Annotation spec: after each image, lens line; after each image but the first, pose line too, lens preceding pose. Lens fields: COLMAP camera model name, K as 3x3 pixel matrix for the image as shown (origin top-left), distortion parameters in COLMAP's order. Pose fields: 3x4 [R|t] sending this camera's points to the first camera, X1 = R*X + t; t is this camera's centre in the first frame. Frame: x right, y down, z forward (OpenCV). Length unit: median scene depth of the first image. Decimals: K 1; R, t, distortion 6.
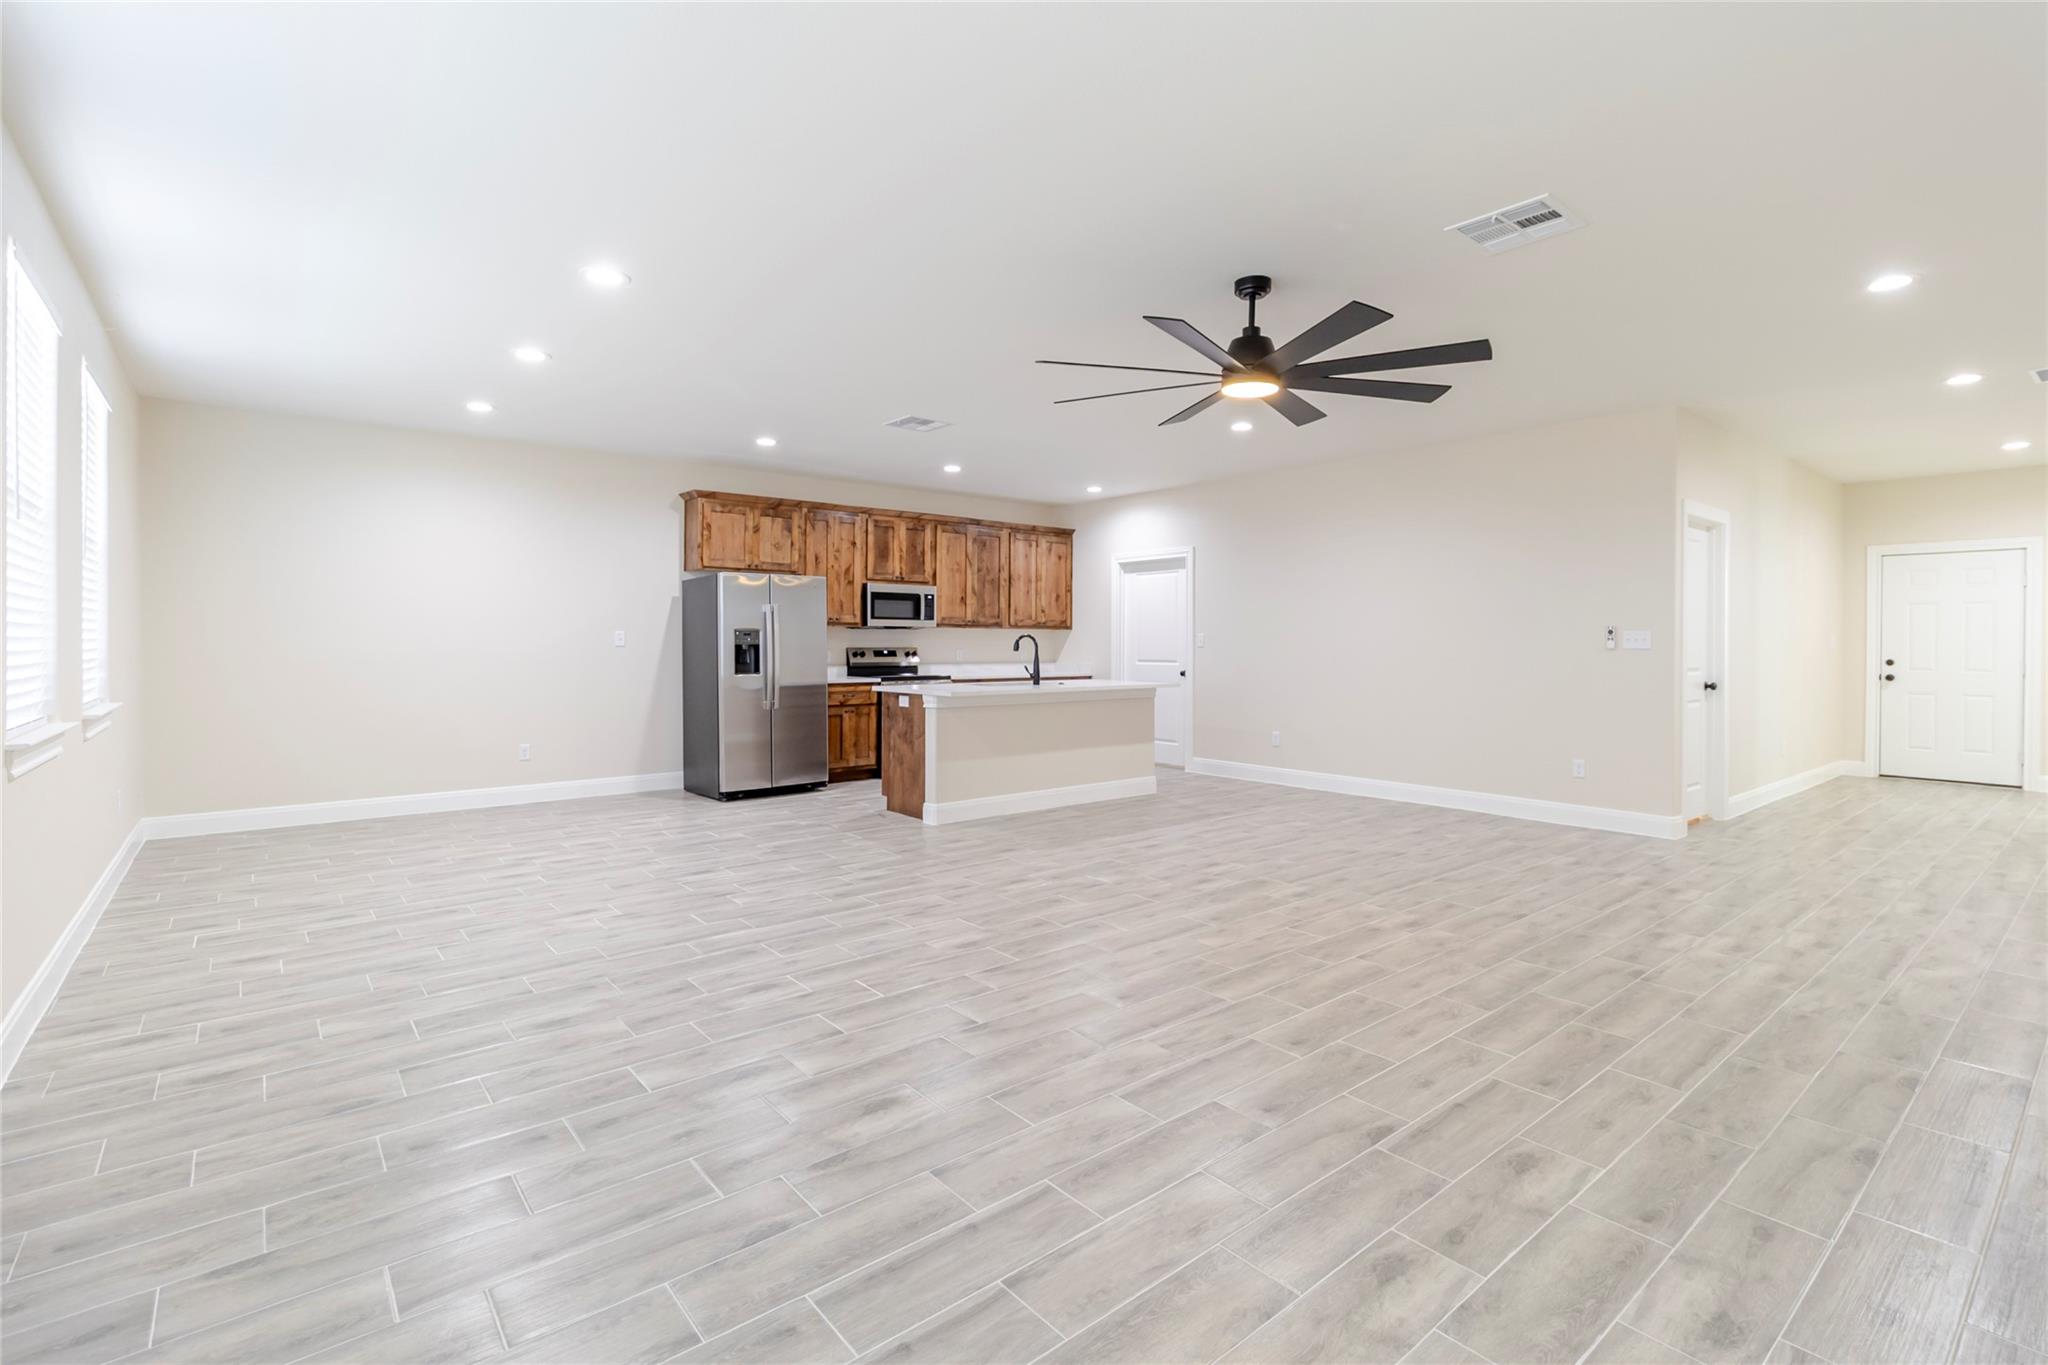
lens RADIAL K [[943.8, 0, 1032.6], [0, 943.8, 663.4], [0, 0, 1]] dist [-0.002935, 0.002338]
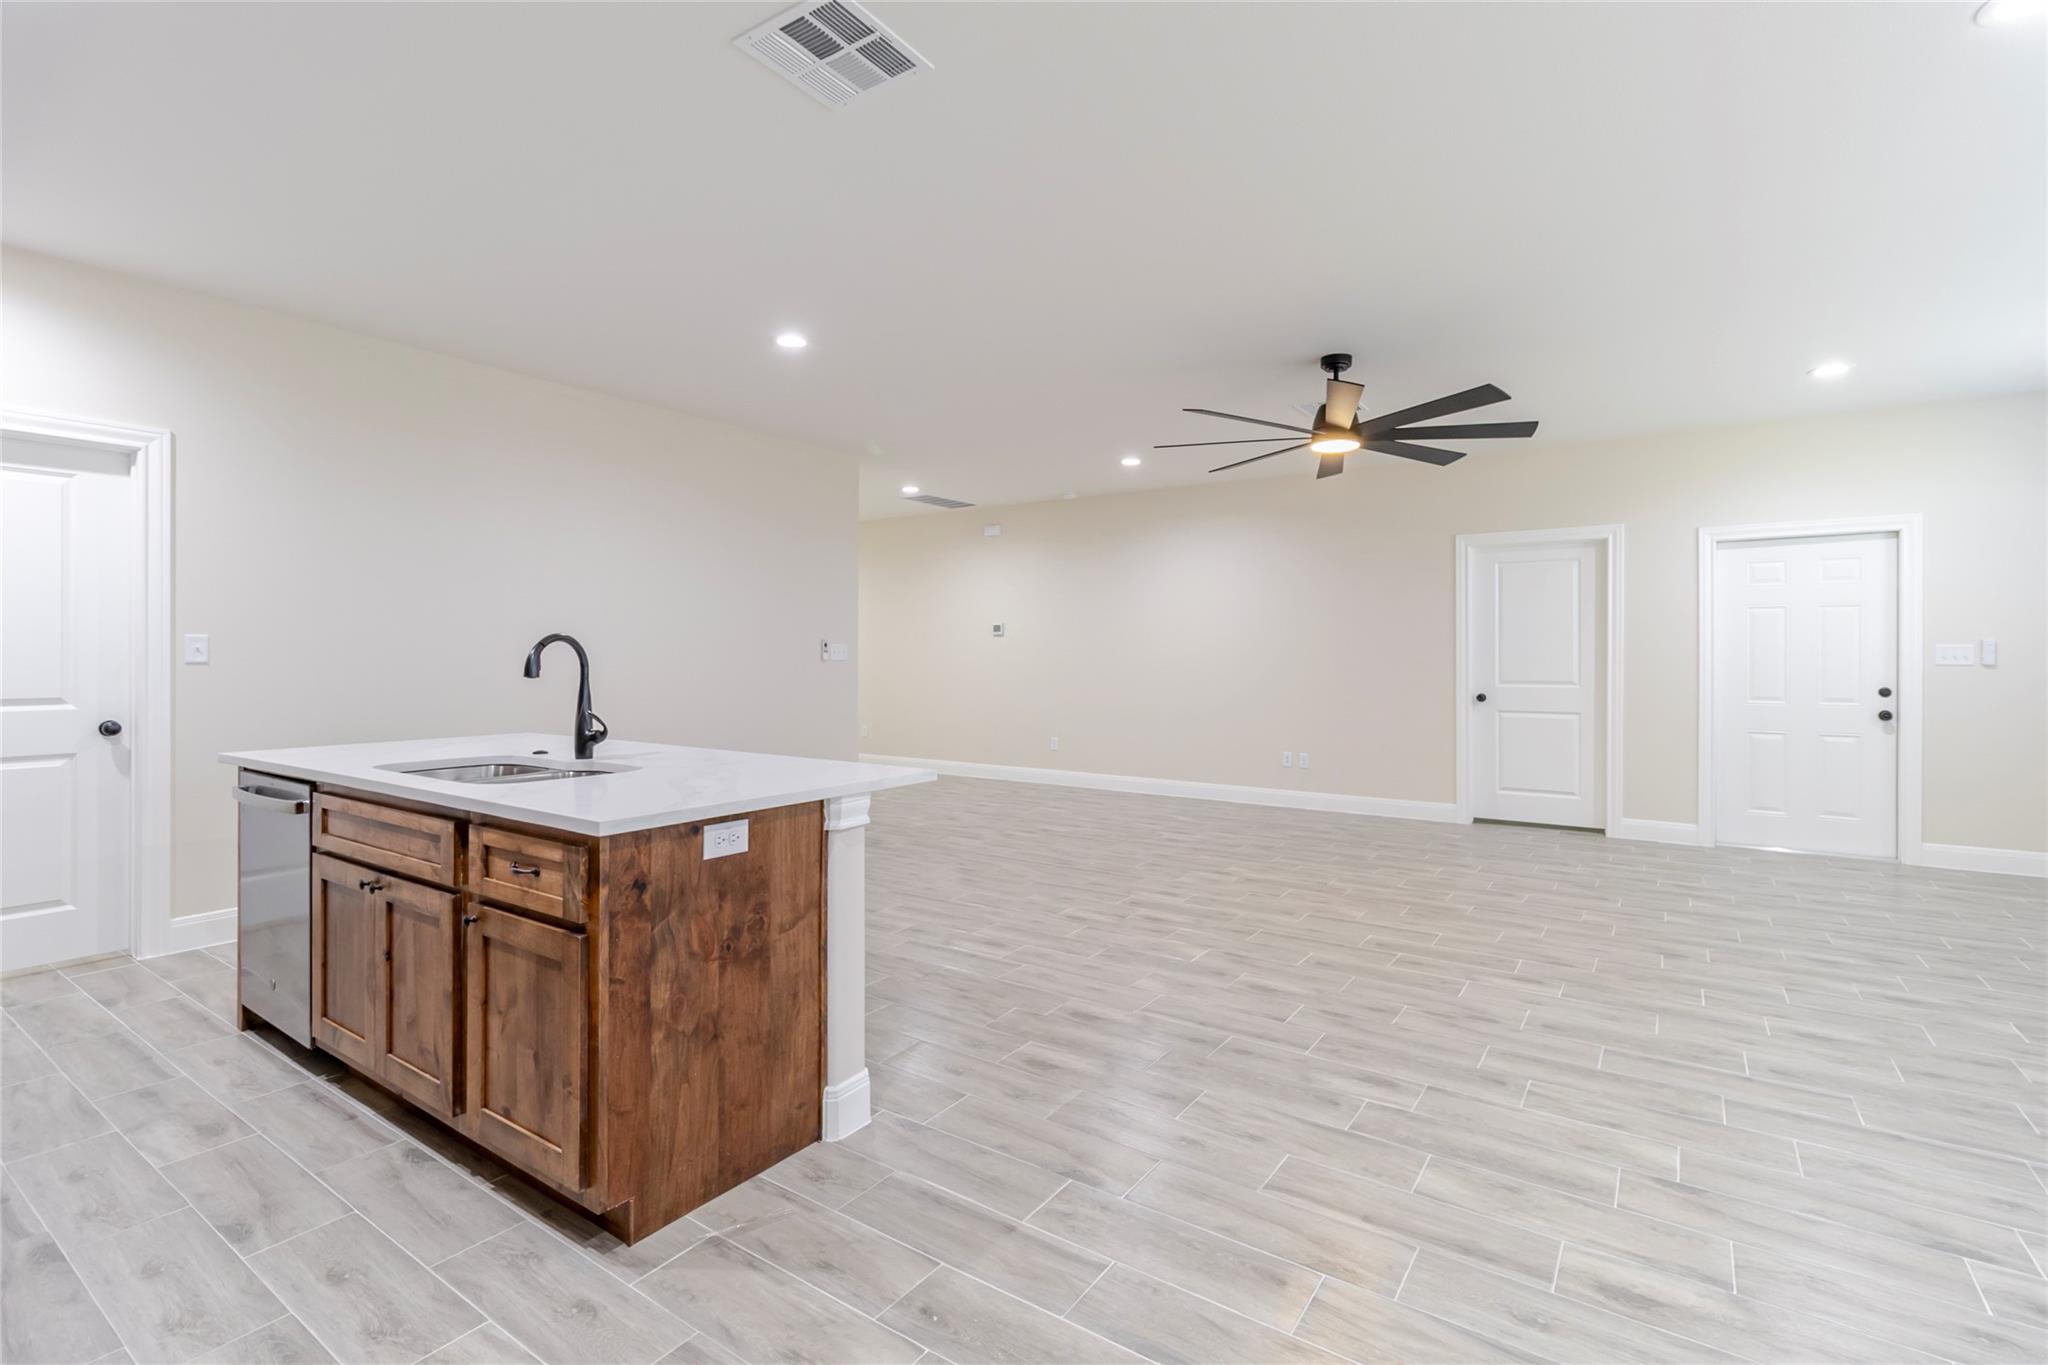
lens RADIAL K [[943.8, 0, 1036.2], [0, 943.8, 663.2], [0, 0, 1]] dist [-0.002935, 0.002338]
pose [[-0.281382, -0.009101, 0.959553, -0.438743], [0.019105, 0.999704, 0.015084, -0.021094], [-0.959406, 0.022577, -0.281125, 0.914654]]
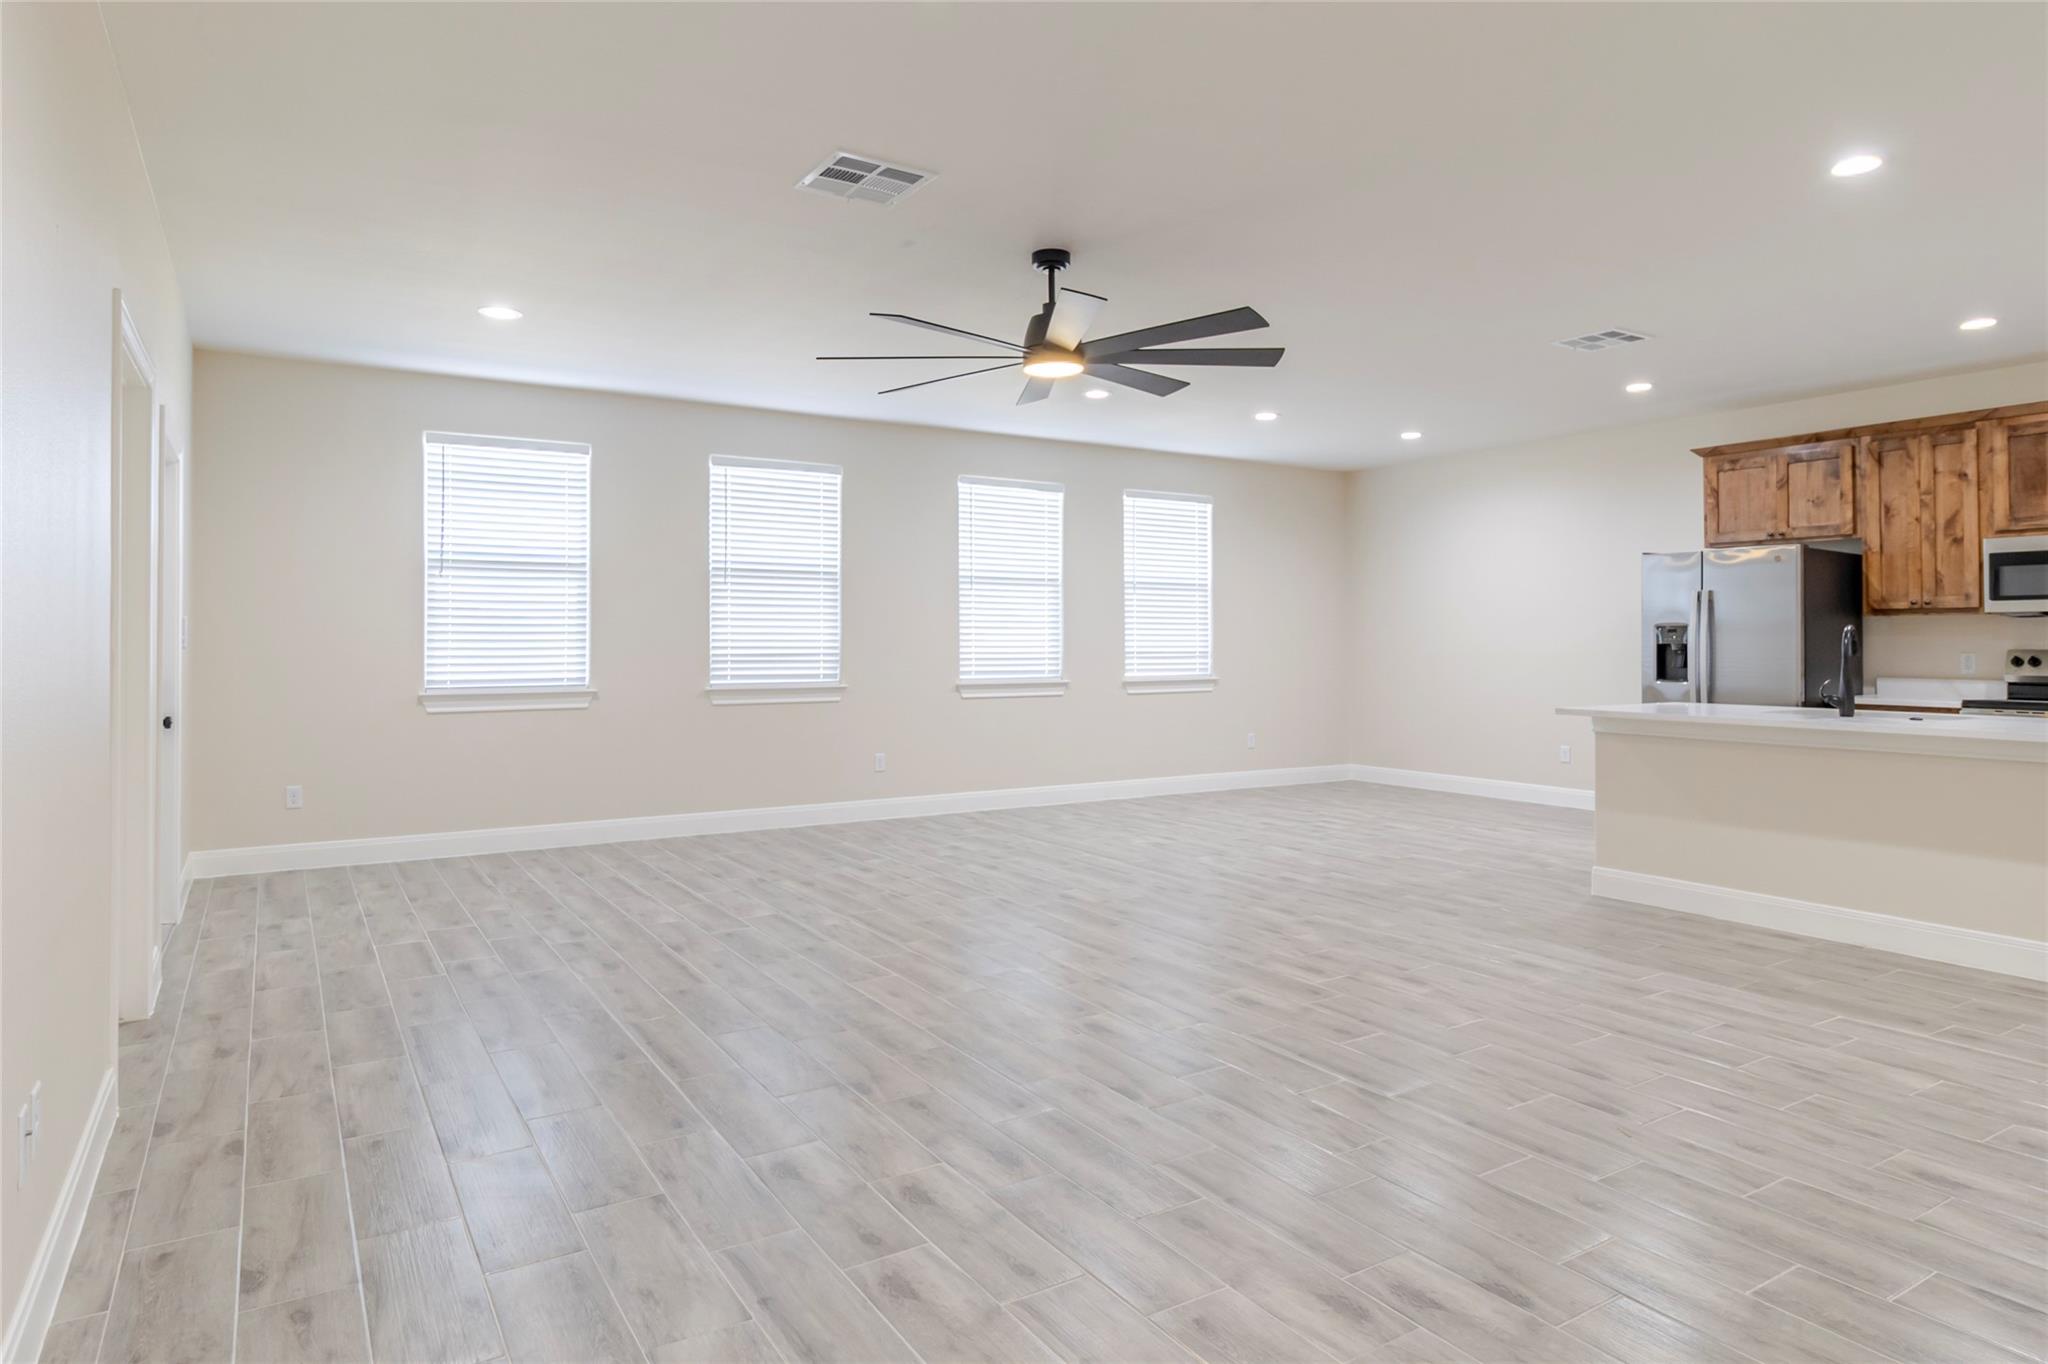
lens RADIAL K [[1196.1, 0, 1000.7], [0, 1196.1, 618.3], [0, 0, 1]] dist [-0.015326, -0.002076]
pose [[-0.148644, -0.023030, -0.988623, 0.754758], [-0.024158, 0.999515, -0.019651, -0.008517], [0.988596, 0.020962, -0.149129, 0.605360]]
